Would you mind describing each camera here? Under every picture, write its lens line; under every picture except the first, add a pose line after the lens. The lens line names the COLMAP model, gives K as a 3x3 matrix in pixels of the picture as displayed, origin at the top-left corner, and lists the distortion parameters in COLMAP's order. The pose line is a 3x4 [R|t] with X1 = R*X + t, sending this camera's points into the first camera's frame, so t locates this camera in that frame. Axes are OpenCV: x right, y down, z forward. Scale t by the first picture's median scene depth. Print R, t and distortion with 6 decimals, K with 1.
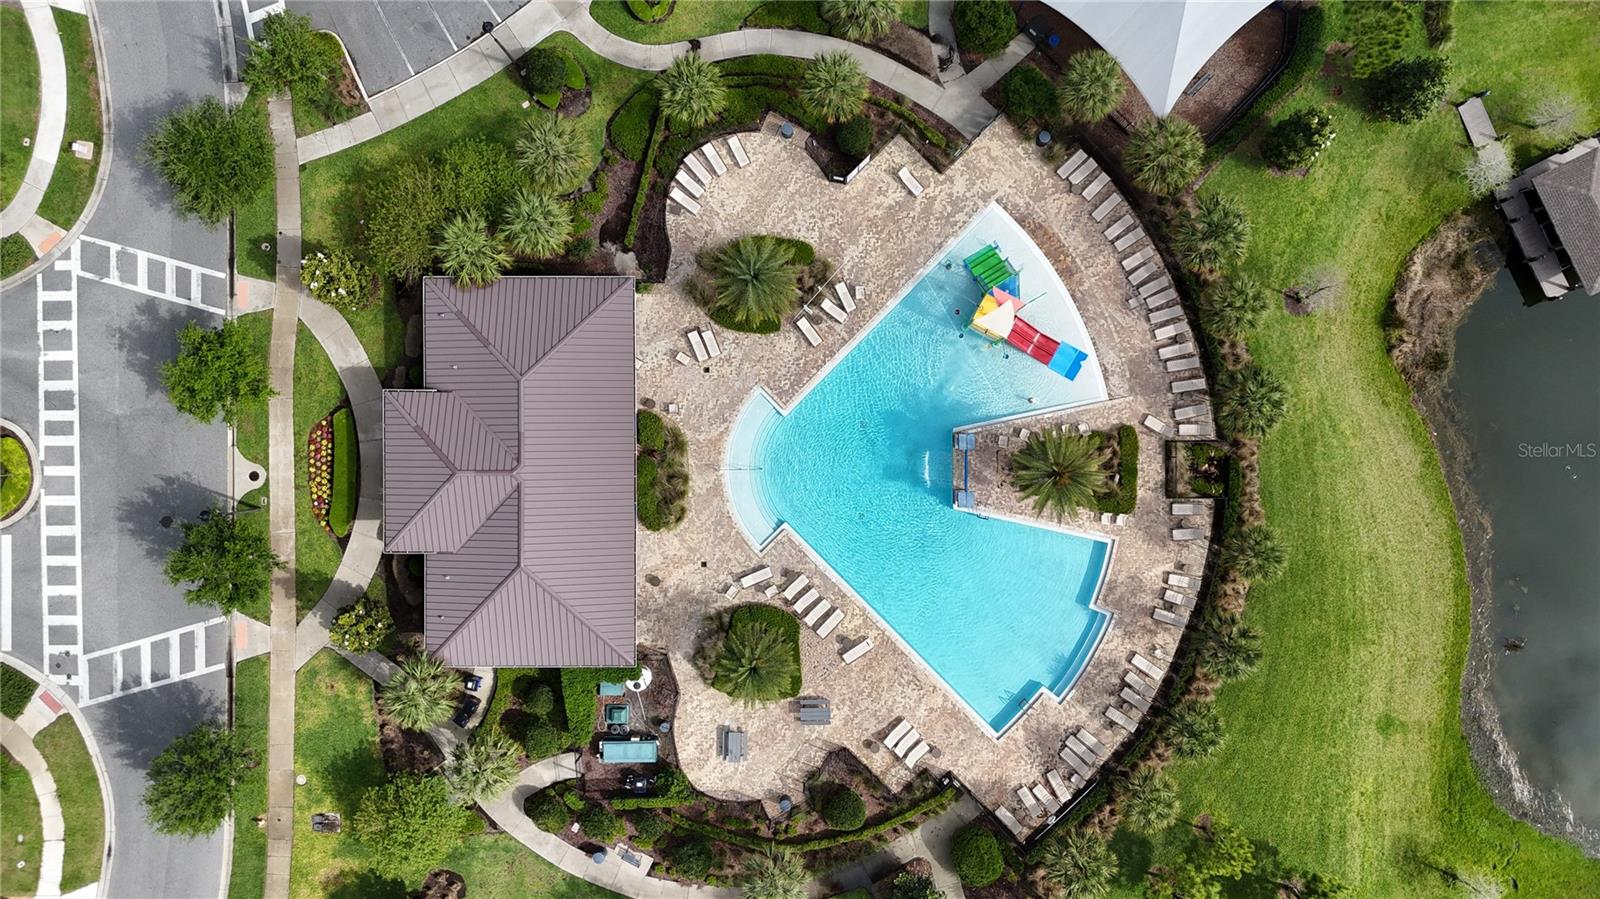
lens RADIAL K [[1175.7, 0, 803.8], [0, 1175.7, 450.7], [0, 0, 1]] dist [0.080209, -0.091654]
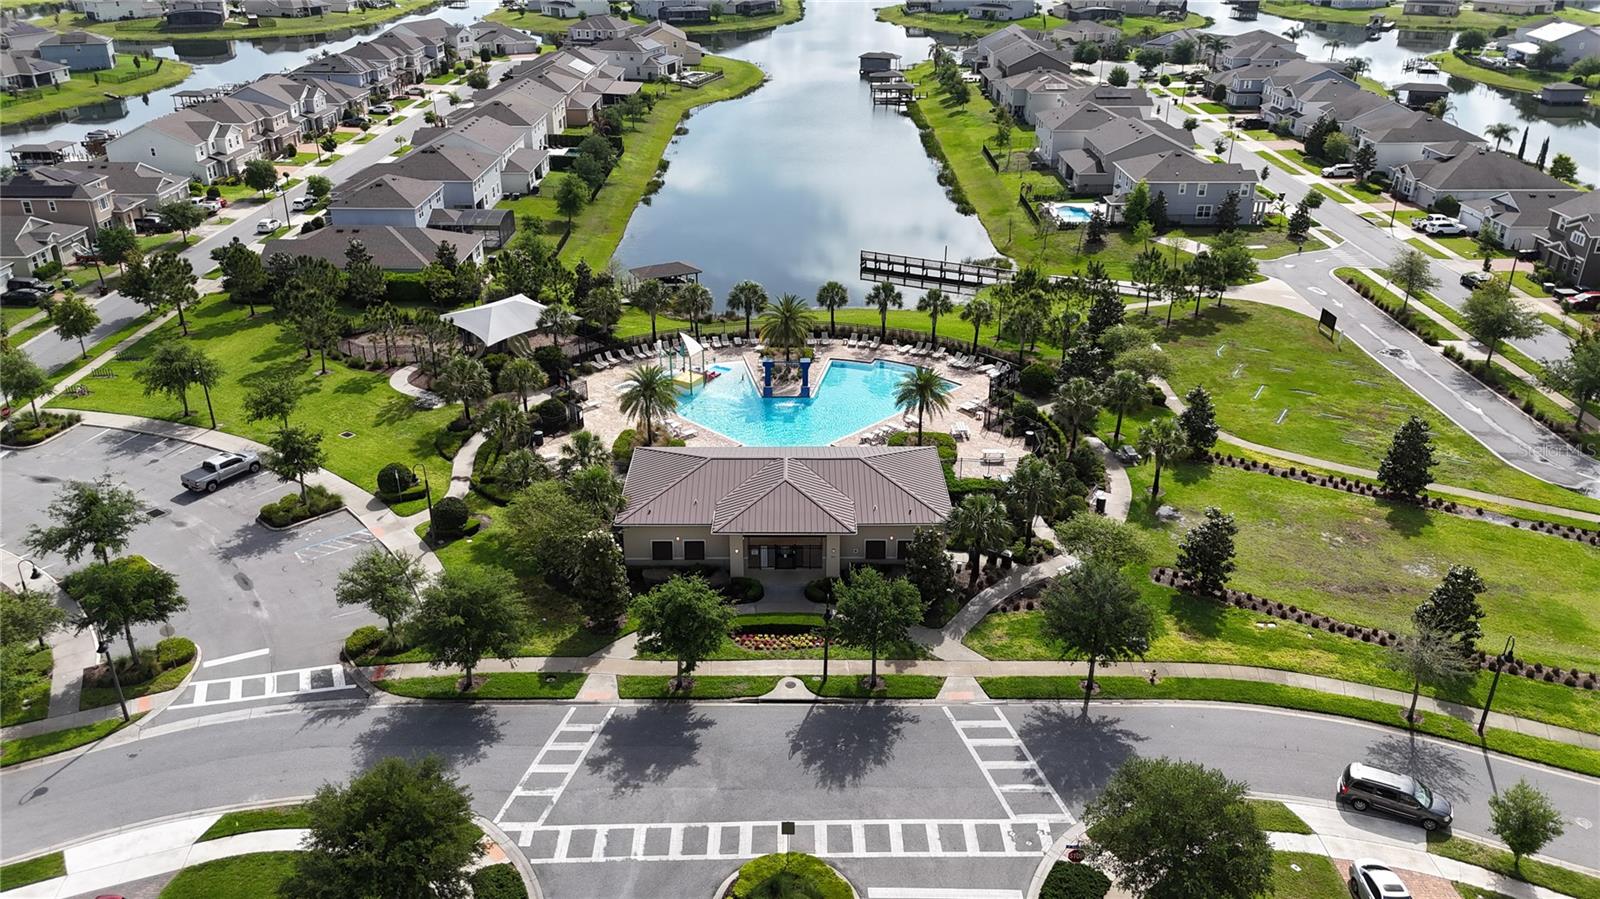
lens RADIAL K [[1175.7, 0, 803.8], [0, 1175.7, 450.7], [0, 0, 1]] dist [0.080209, -0.091654]
pose [[-0.007284, -0.423026, 0.906088, -1.228592], [0.999960, -0.007766, 0.004413, 0.028894], [0.005170, 0.906084, 0.423066, 0.431337]]
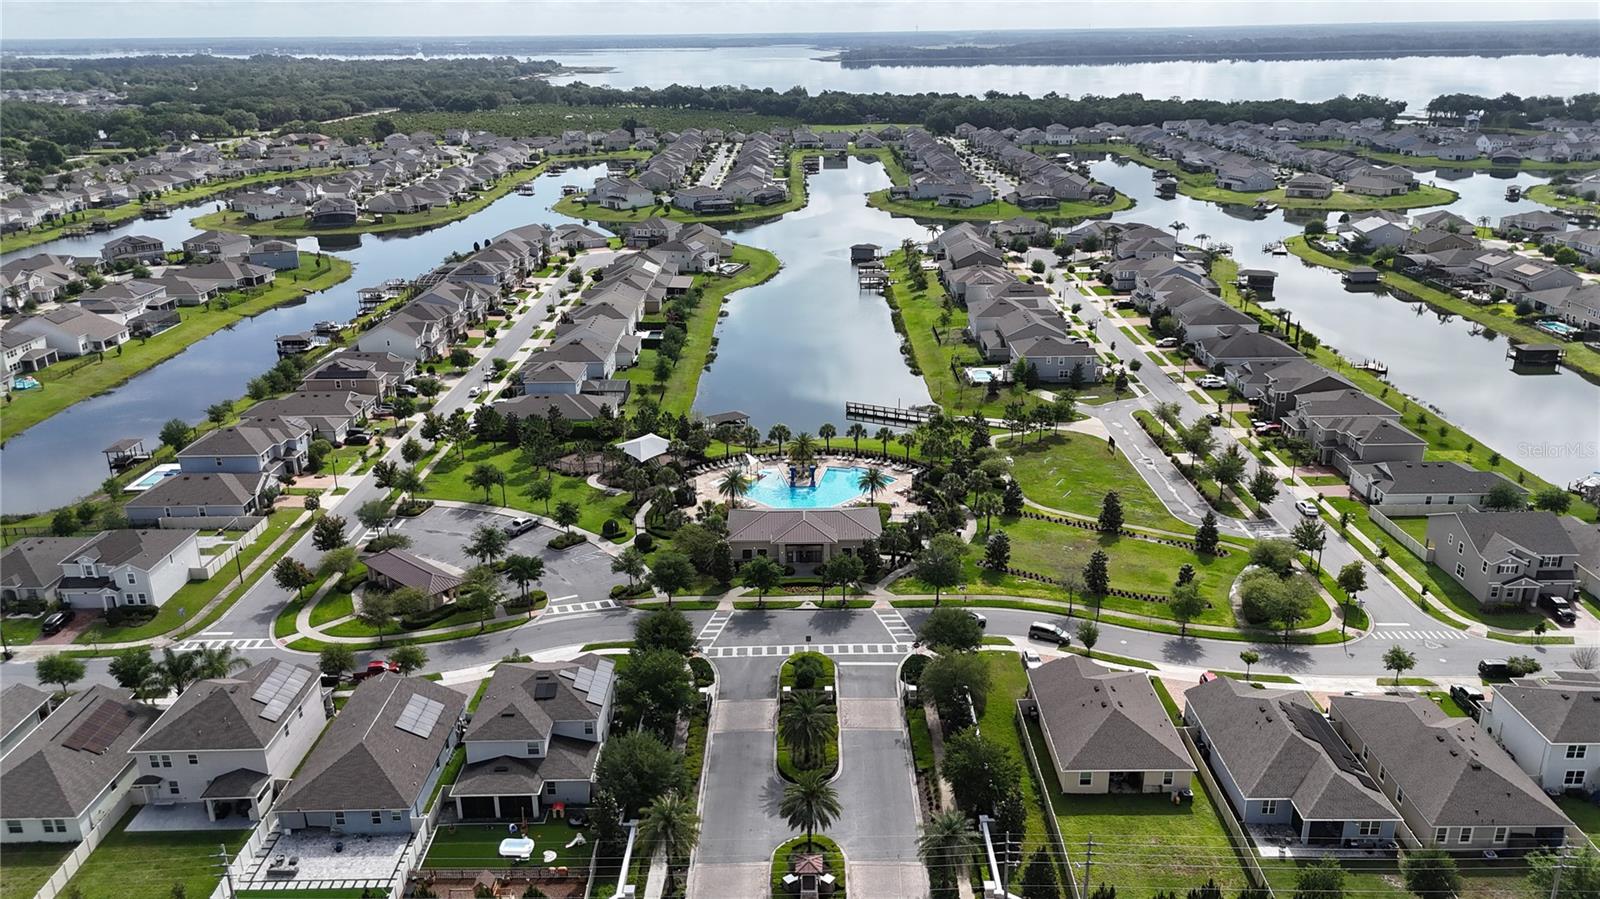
lens RADIAL K [[1175.7, 0, 803.8], [0, 1175.7, 450.7], [0, 0, 1]] dist [0.080209, -0.091654]
pose [[-0.005556, -0.327275, 0.944913, -2.402612], [0.999797, -0.020116, -0.001089, 0.021166], [0.019364, 0.944715, 0.327320, 0.025308]]
